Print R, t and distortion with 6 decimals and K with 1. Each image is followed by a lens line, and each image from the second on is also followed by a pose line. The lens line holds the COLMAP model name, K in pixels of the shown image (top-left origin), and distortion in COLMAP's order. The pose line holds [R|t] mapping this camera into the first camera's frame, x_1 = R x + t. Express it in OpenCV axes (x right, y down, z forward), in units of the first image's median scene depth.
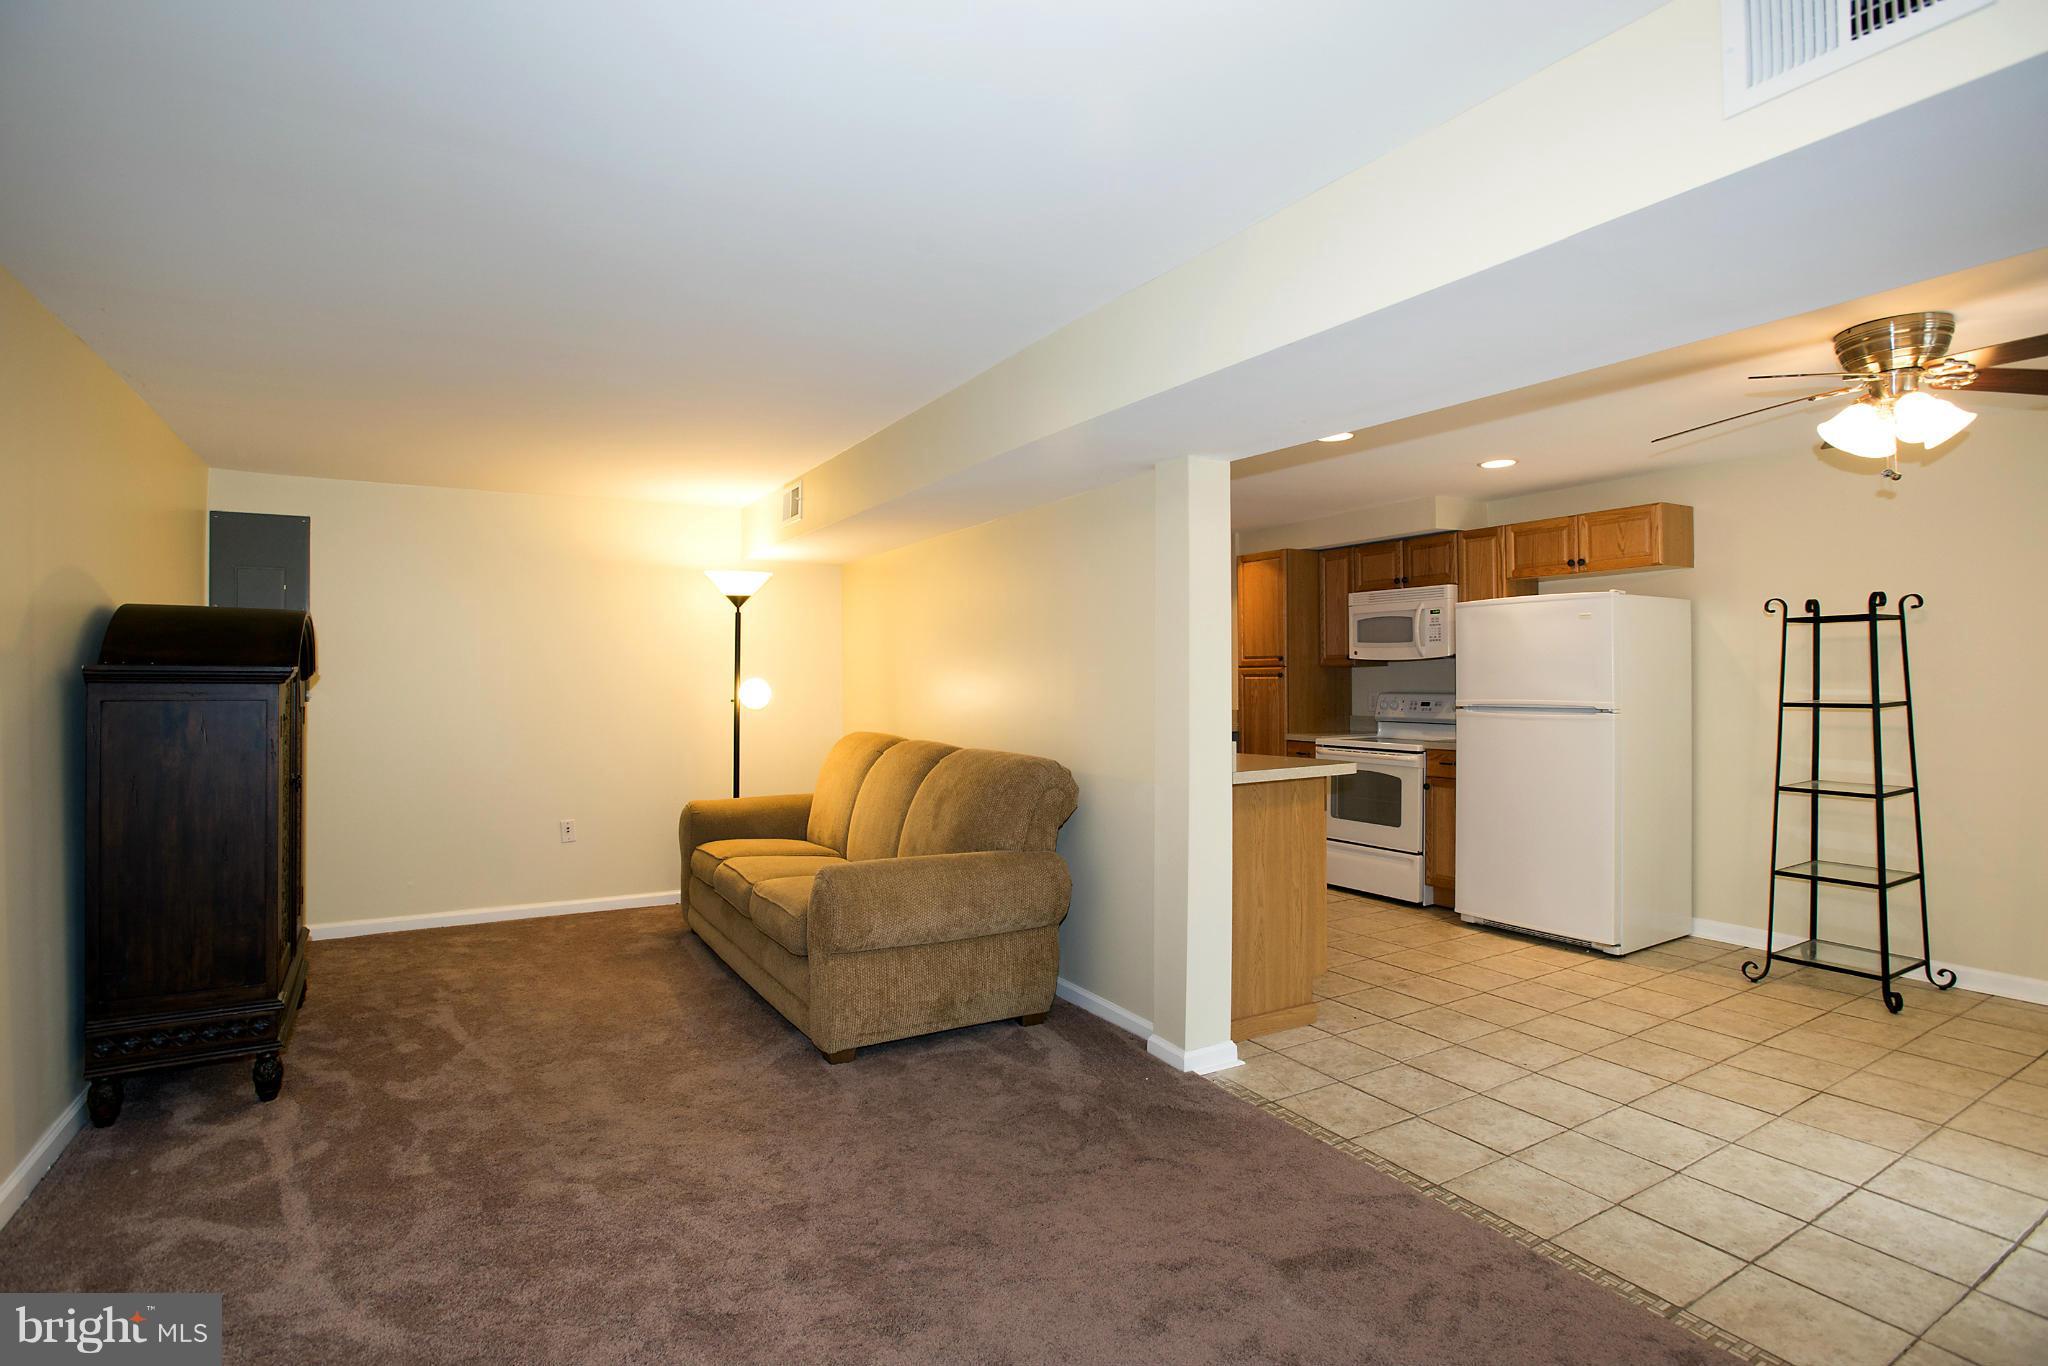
lens RADIAL K [[975.7, 0, 1022.8], [0, 975.7, 671.6], [0, 0, 1]] dist [-0.025248, 0.000957]
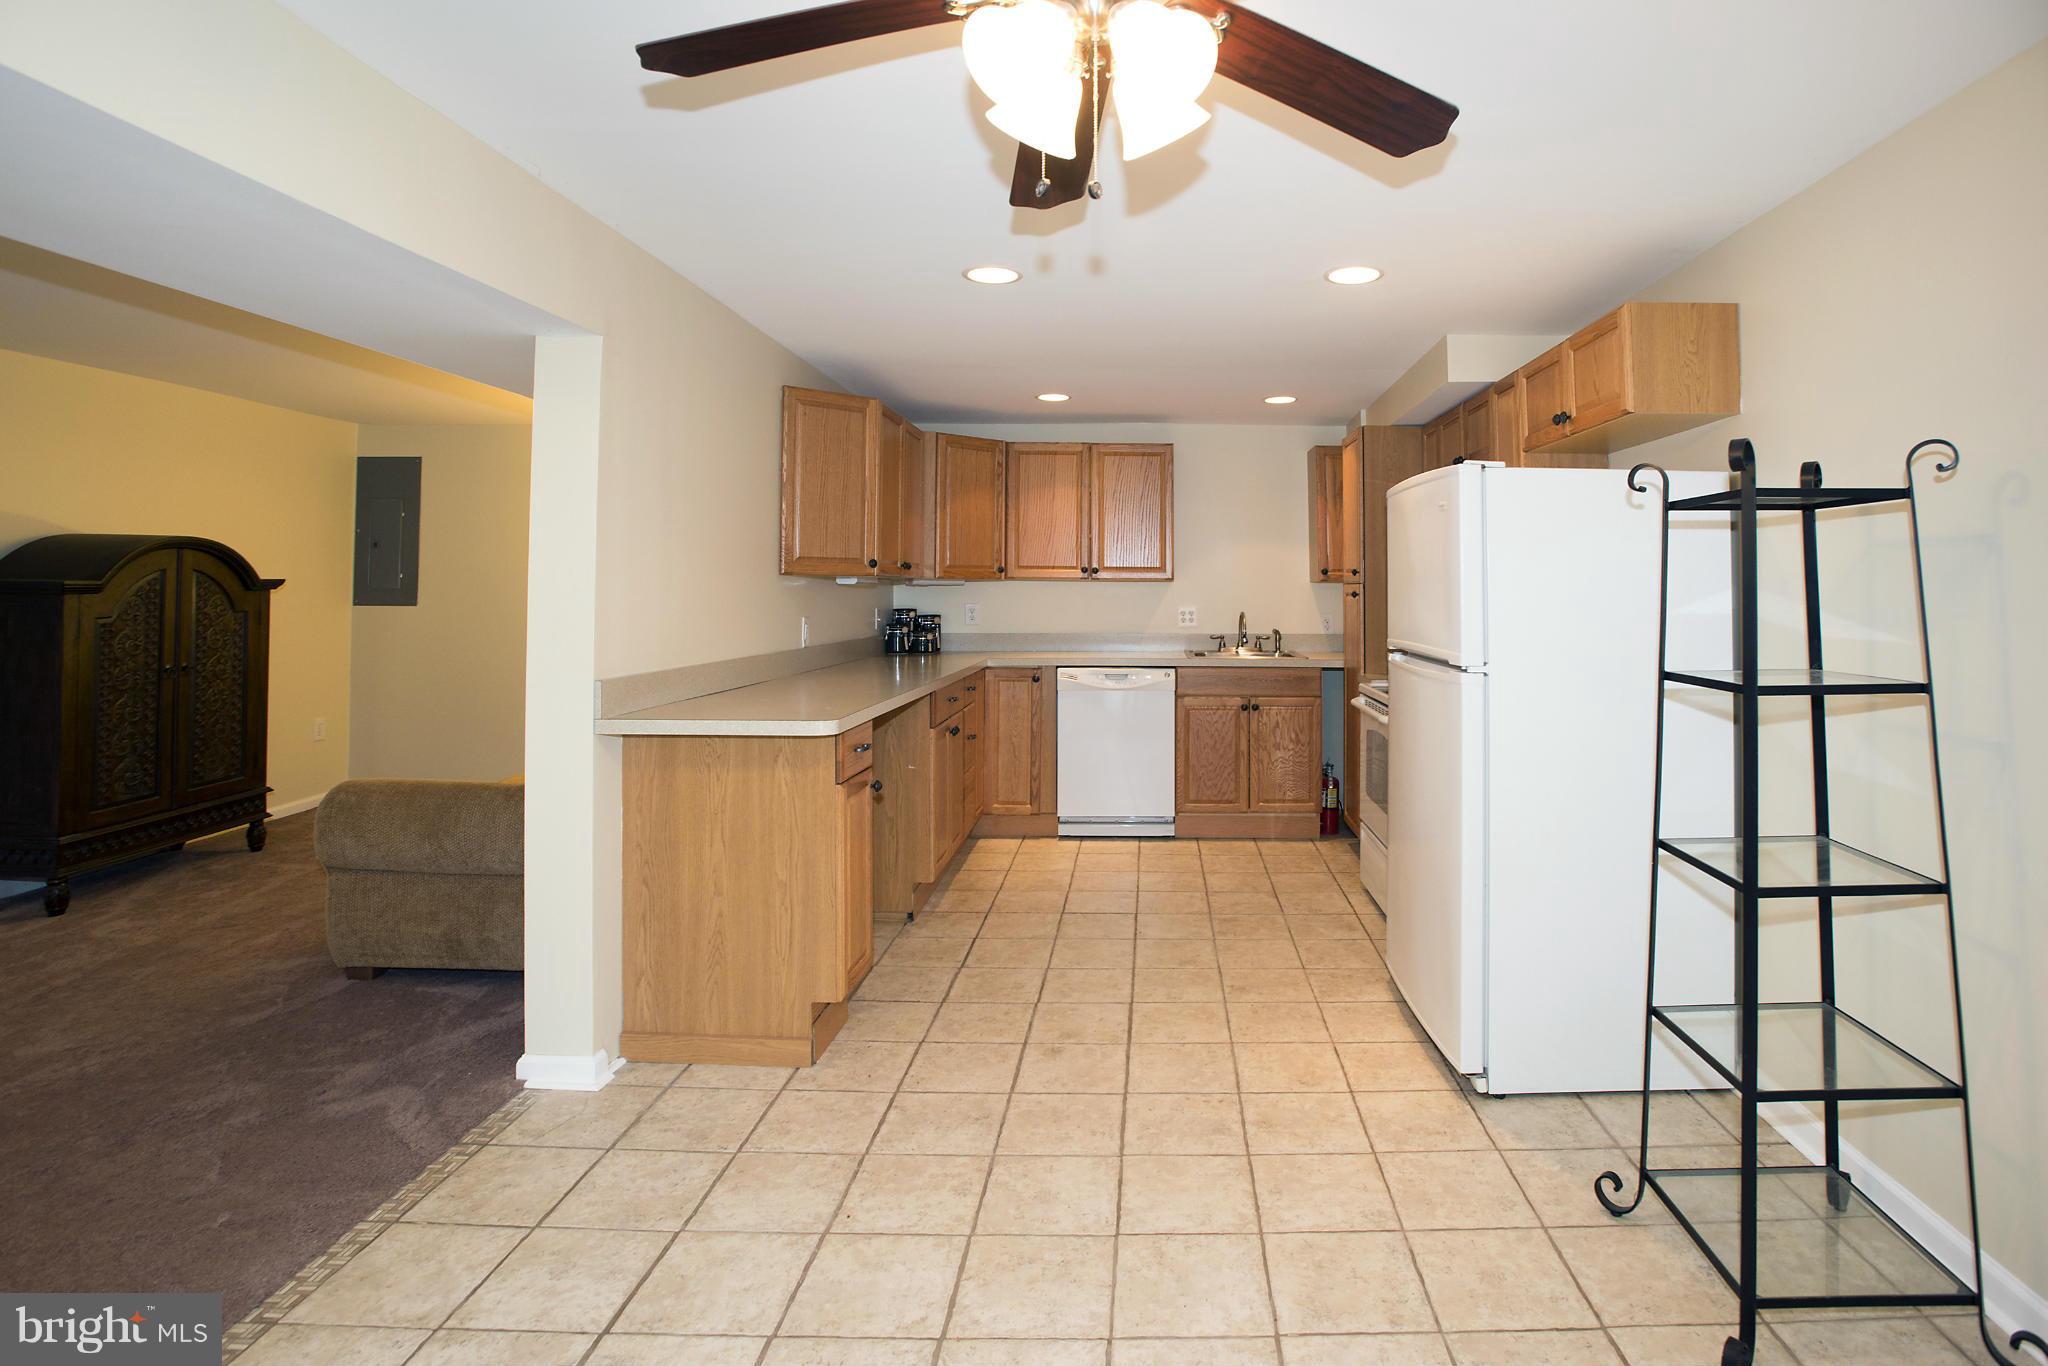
lens RADIAL K [[991.5, 0, 1024.1], [0, 991.5, 536.0], [0, 0, 1]] dist [-0.027234, 0.000676]
pose [[0.862821, -0.014362, -0.505306, 0.835622], [-0.008462, 0.999046, -0.042845, -0.013681], [0.505439, 0.041244, 0.861876, 0.422245]]
